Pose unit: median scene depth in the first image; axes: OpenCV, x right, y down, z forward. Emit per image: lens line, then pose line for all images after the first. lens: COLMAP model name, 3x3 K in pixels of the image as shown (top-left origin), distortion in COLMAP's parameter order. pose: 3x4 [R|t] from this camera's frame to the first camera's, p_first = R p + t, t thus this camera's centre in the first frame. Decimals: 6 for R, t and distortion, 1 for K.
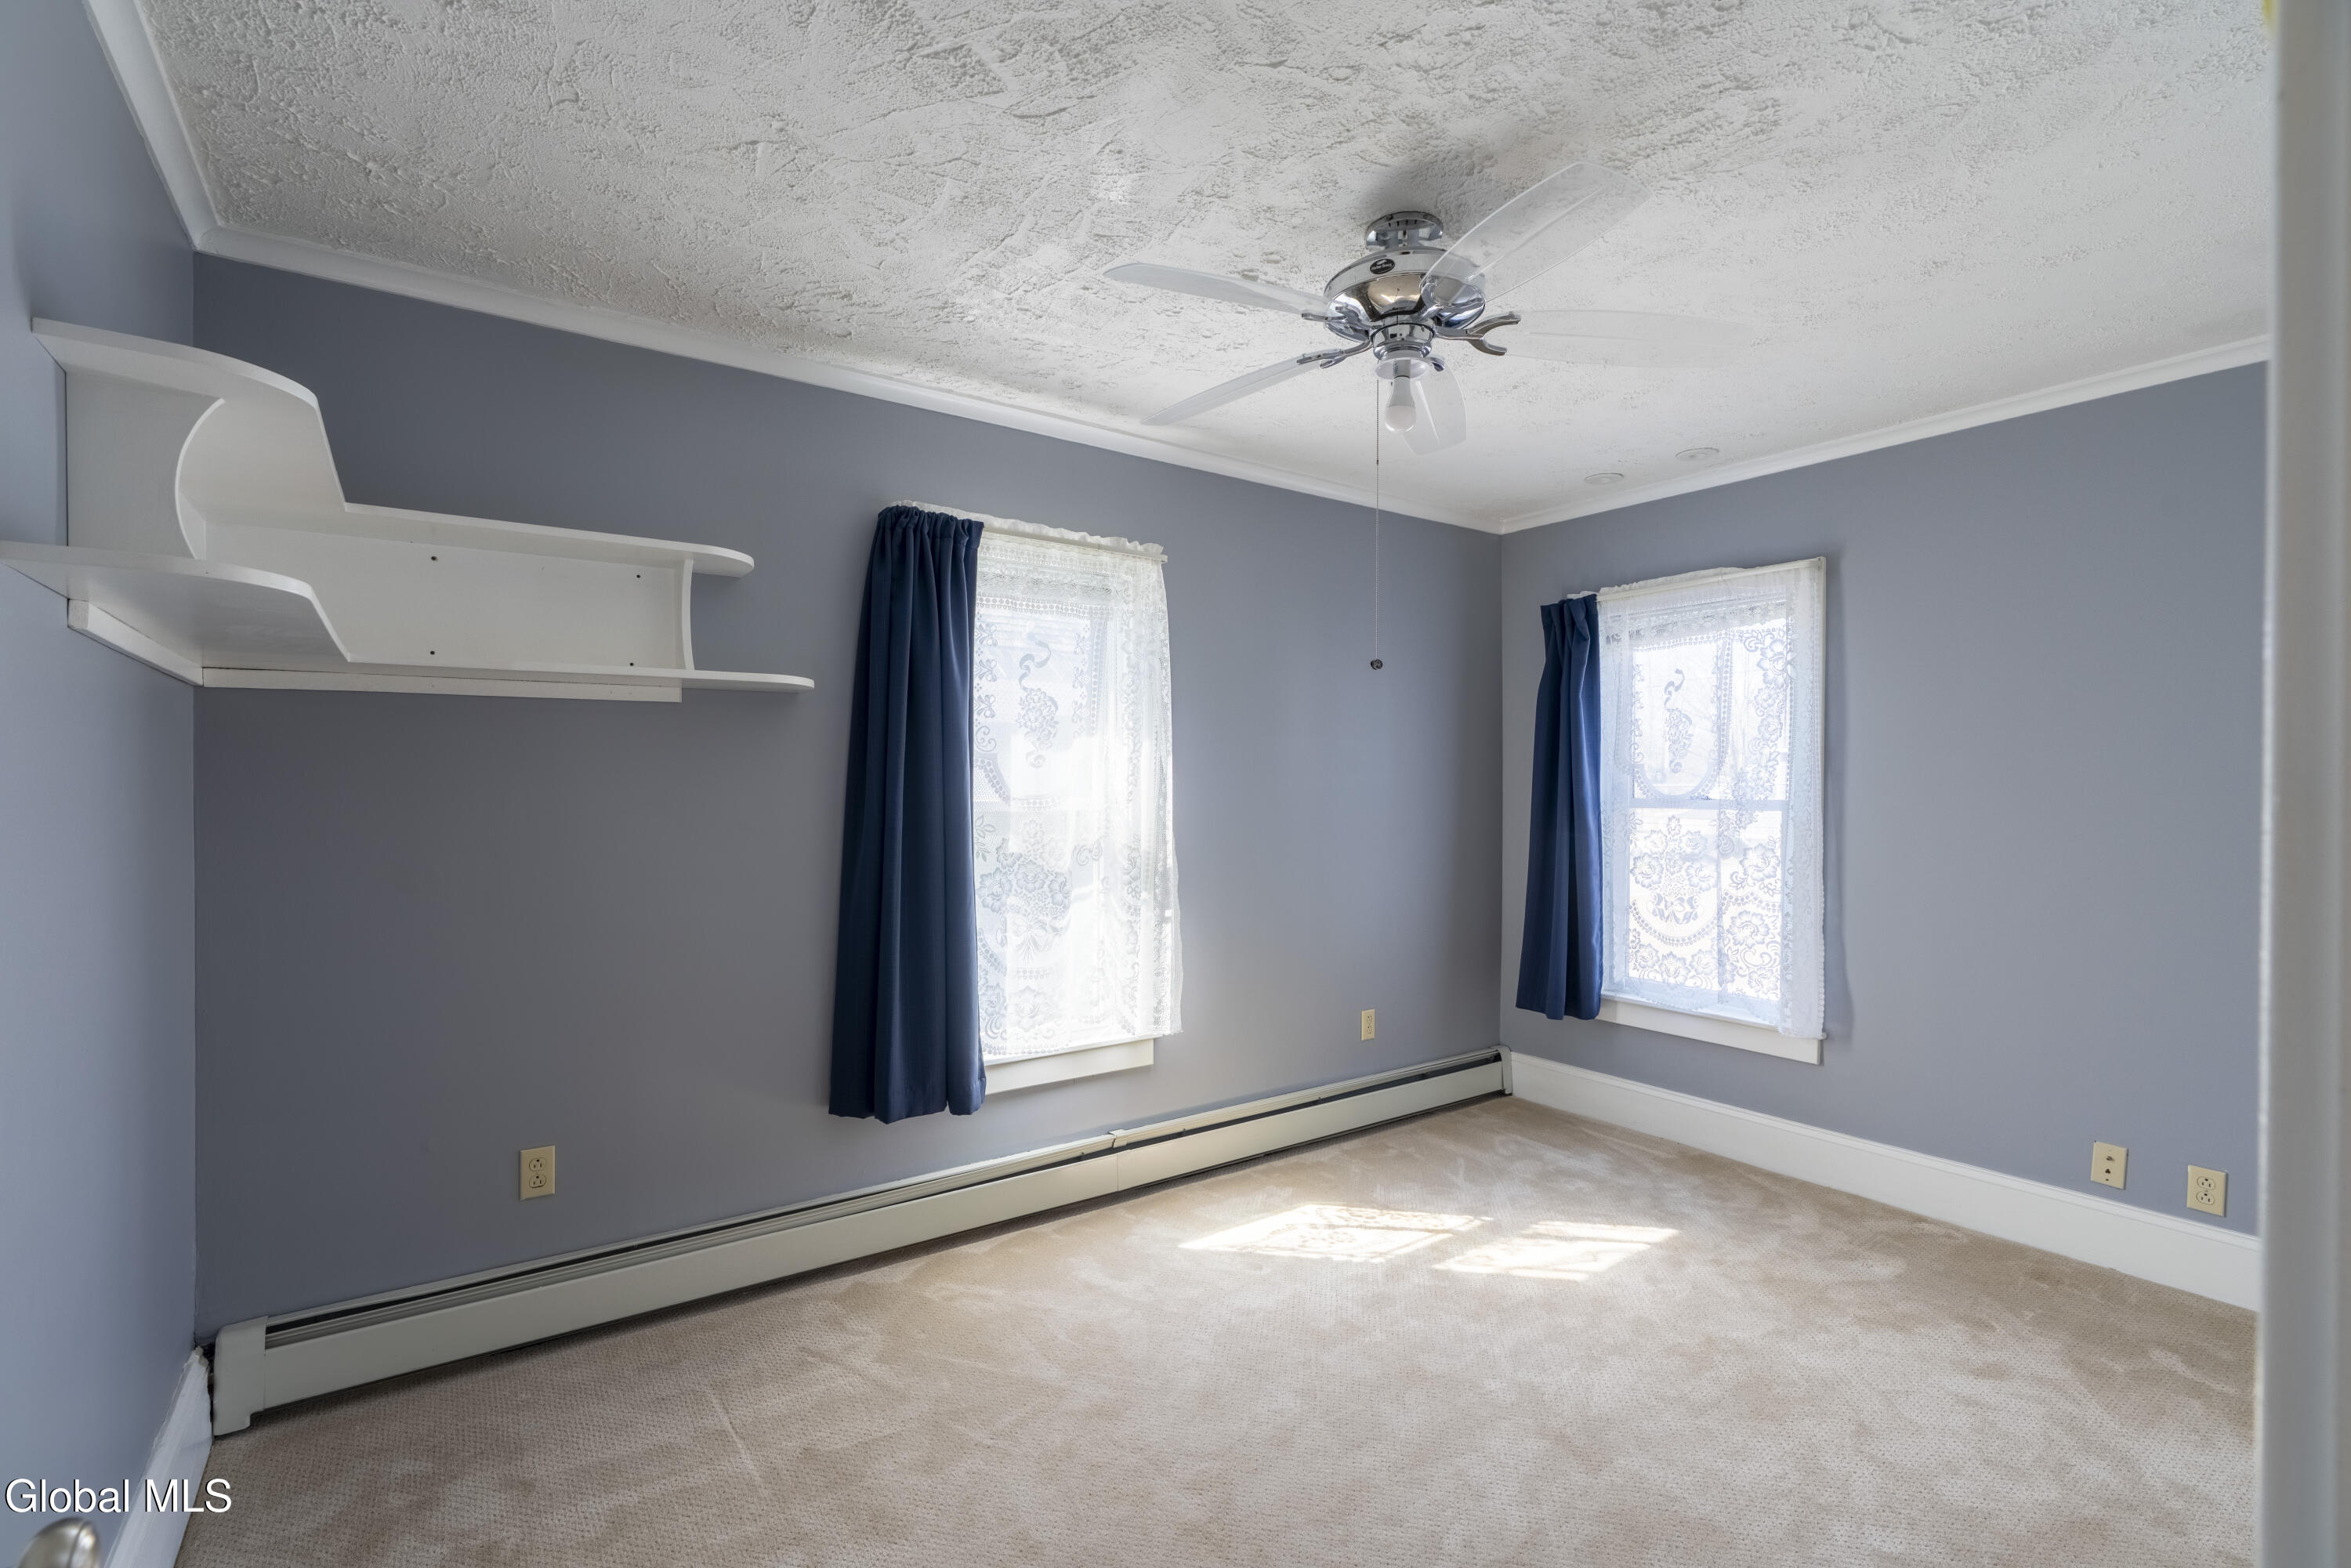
lens RADIAL K [[1039.1, 0, 1158.1], [0, 1039.1, 786.3], [0, 0, 1]] dist [-0.000502, 0.000417]
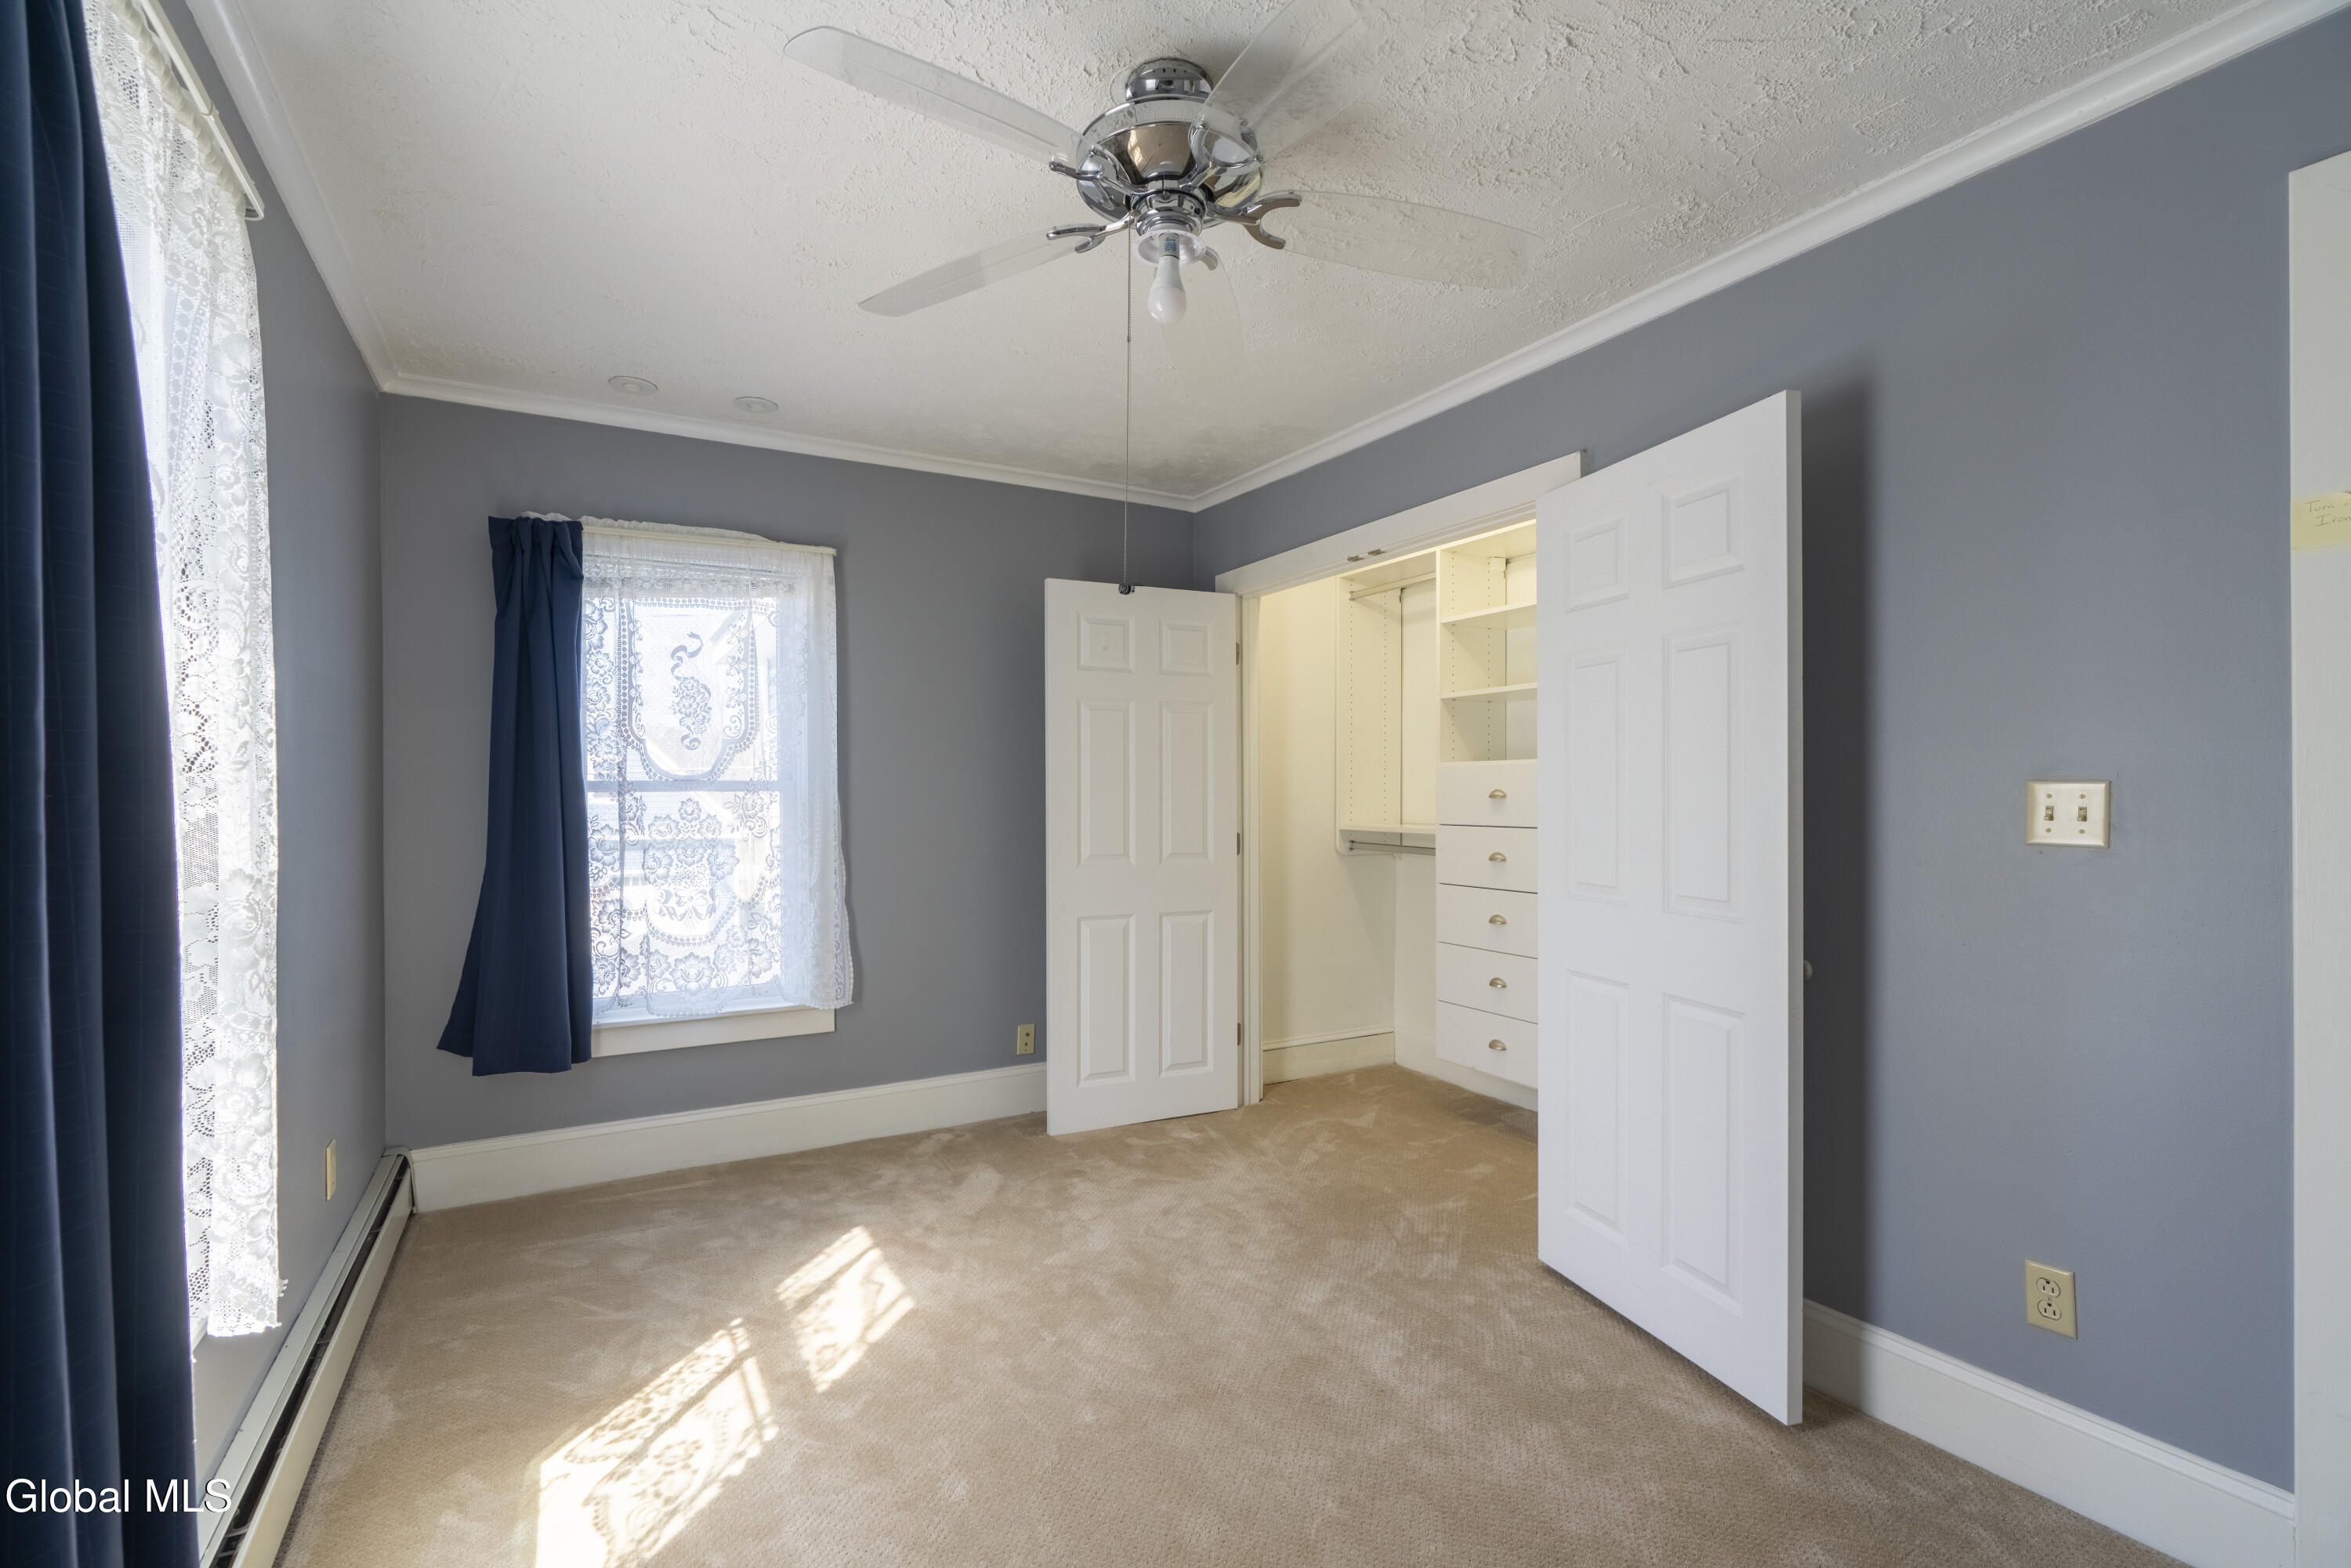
lens RADIAL K [[1039.1, 0, 1157.9], [0, 1039.1, 795.2], [0, 0, 1]] dist [-0.000502, 0.000417]
pose [[0.110314, -0.006777, 0.993874, -0.402356], [0.005911, 0.999964, 0.006162, 0.026671], [-0.993879, 0.005195, 0.110351, 0.604800]]
